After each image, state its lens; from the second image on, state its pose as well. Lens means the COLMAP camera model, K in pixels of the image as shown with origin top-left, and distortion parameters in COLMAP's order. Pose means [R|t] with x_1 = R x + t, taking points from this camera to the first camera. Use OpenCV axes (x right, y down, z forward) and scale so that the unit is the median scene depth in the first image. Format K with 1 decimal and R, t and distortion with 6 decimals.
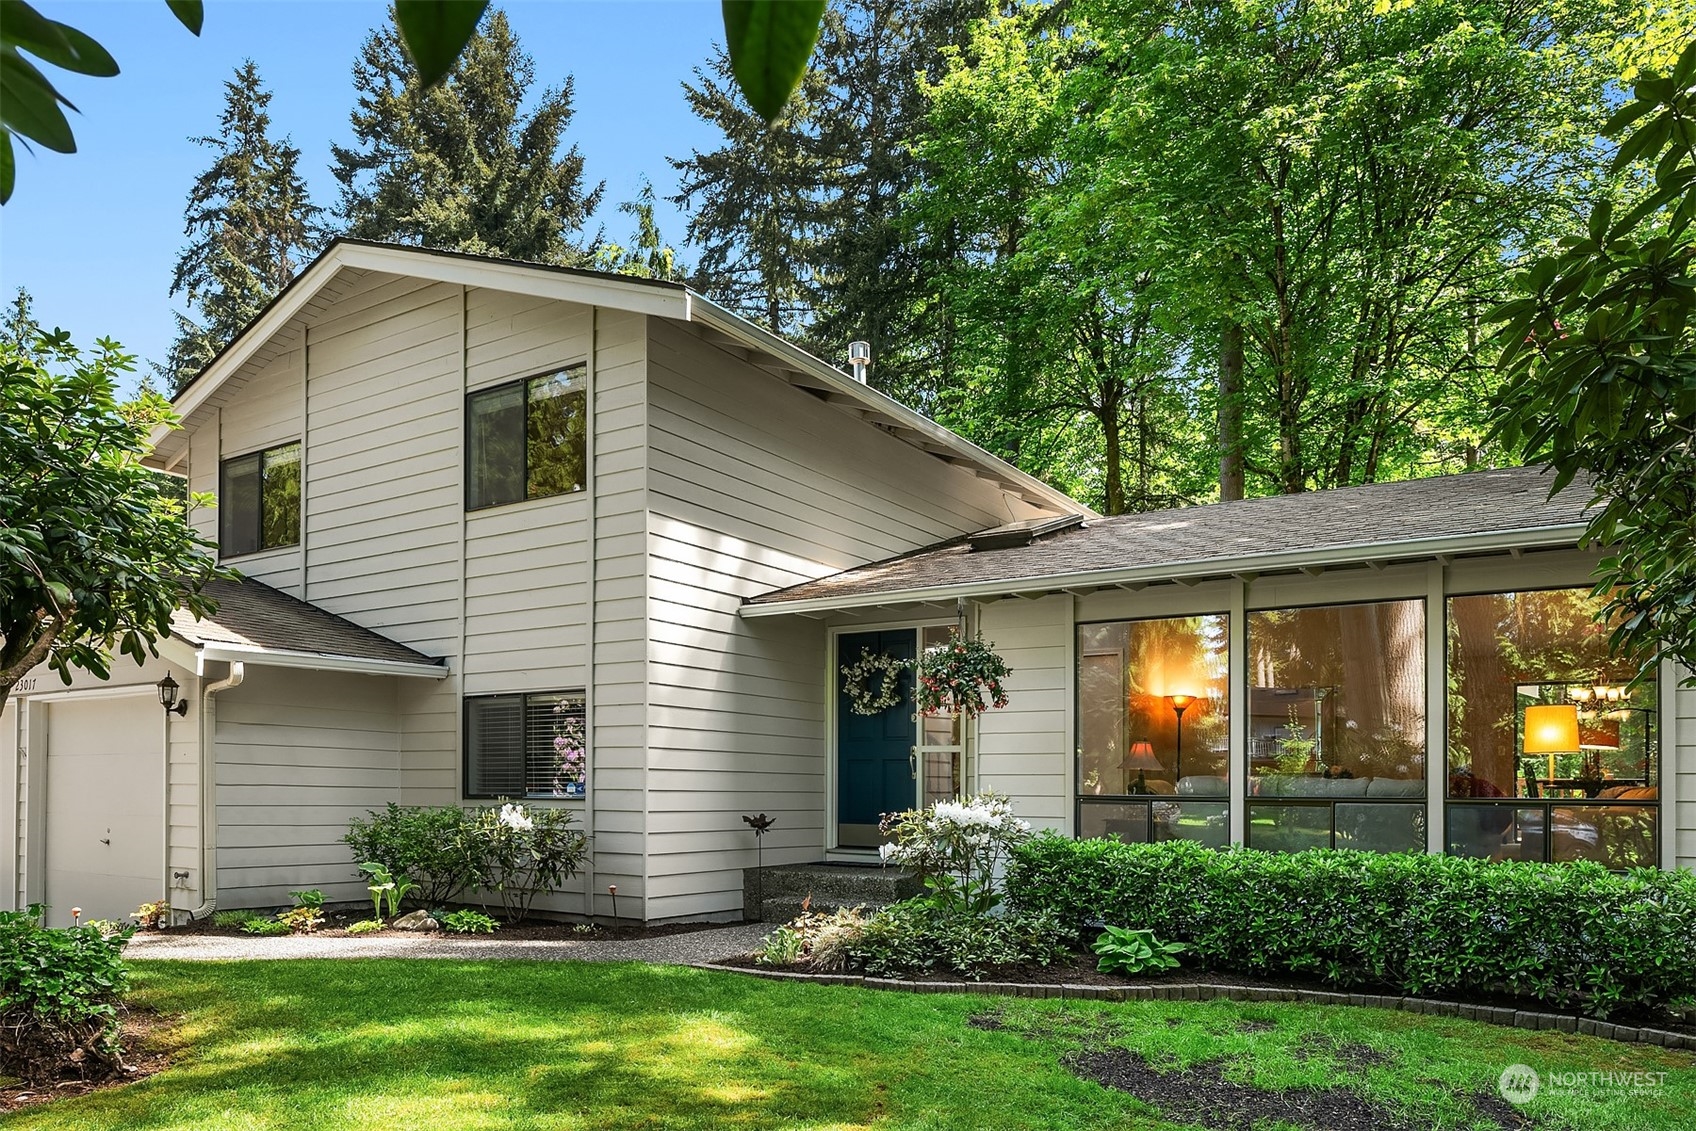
lens RADIAL K [[1240.8, 0, 848.0], [0, 1240.8, 565.5], [0, 0, 1]] dist [-0.013260, -0.007698]
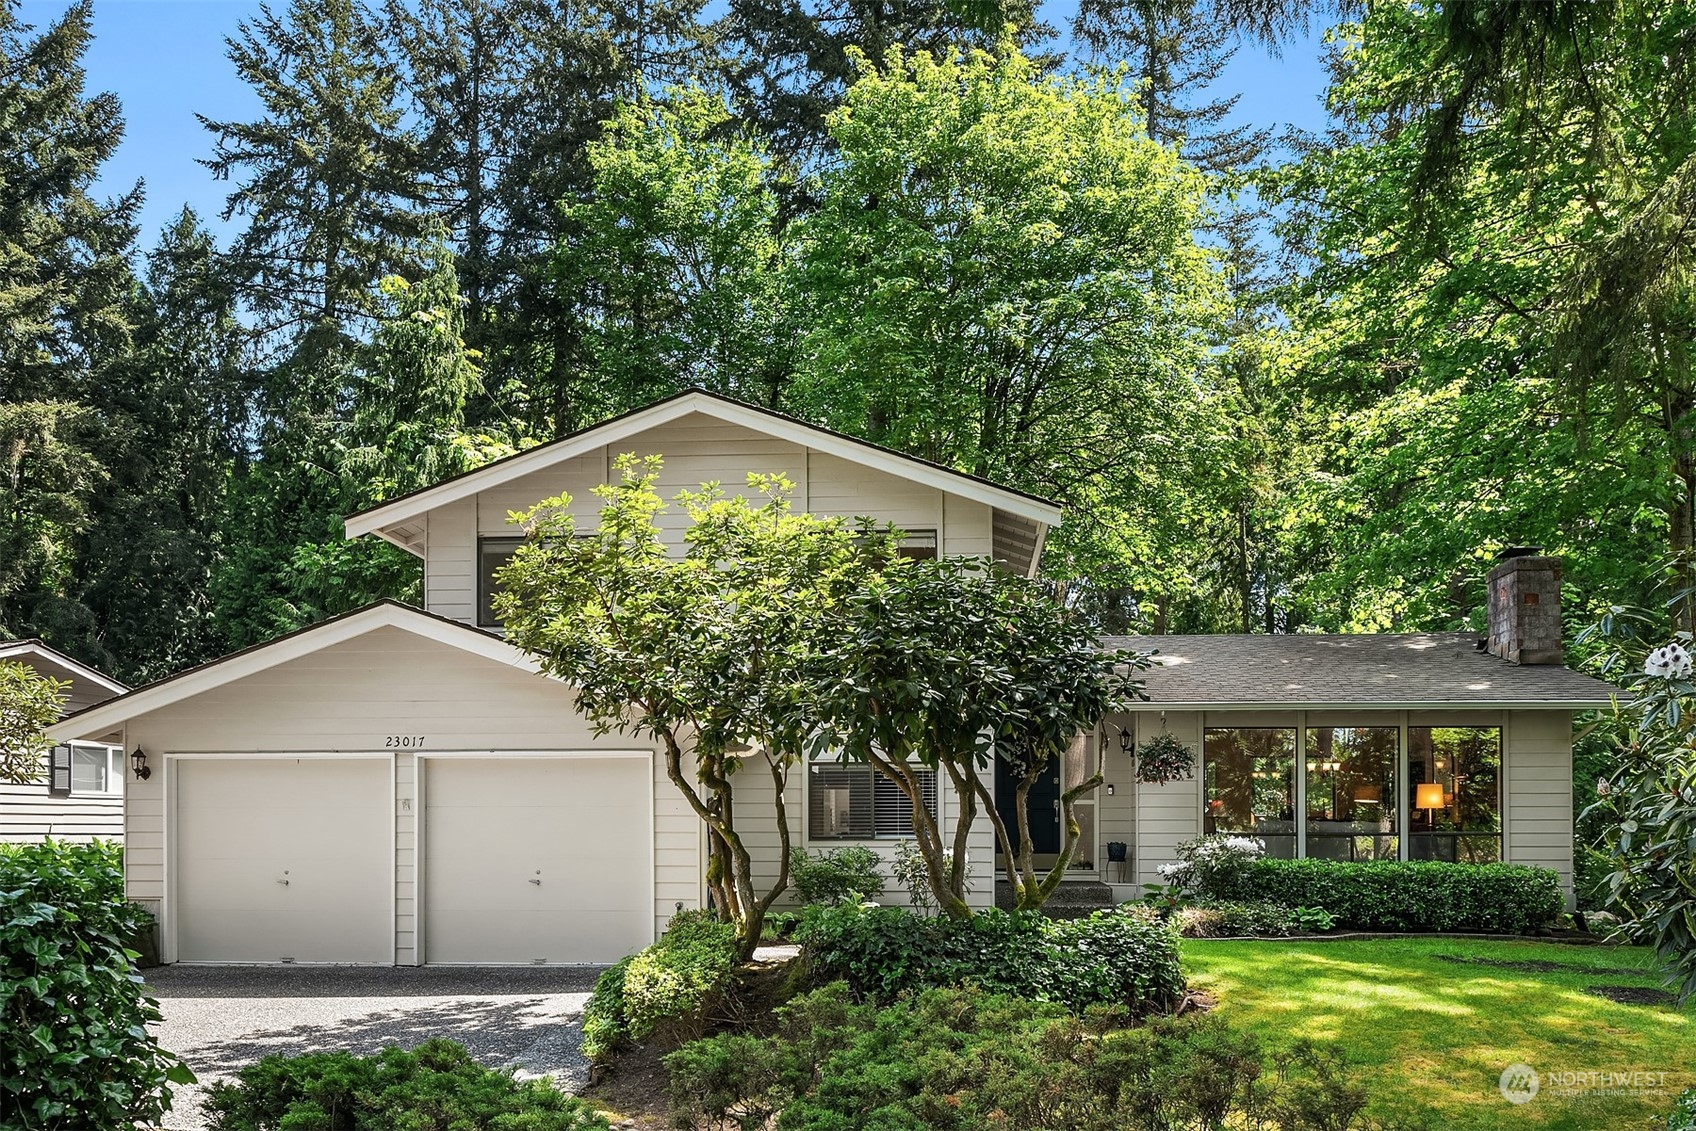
lens RADIAL K [[1240.8, 0, 848.0], [0, 1240.8, 565.5], [0, 0, 1]] dist [-0.013260, -0.007698]
pose [[0.863706, 0.092966, 0.495348, -0.160427], [-0.087376, 0.995578, -0.034496, -0.010452], [-0.496364, -0.013487, 0.868010, -0.029435]]
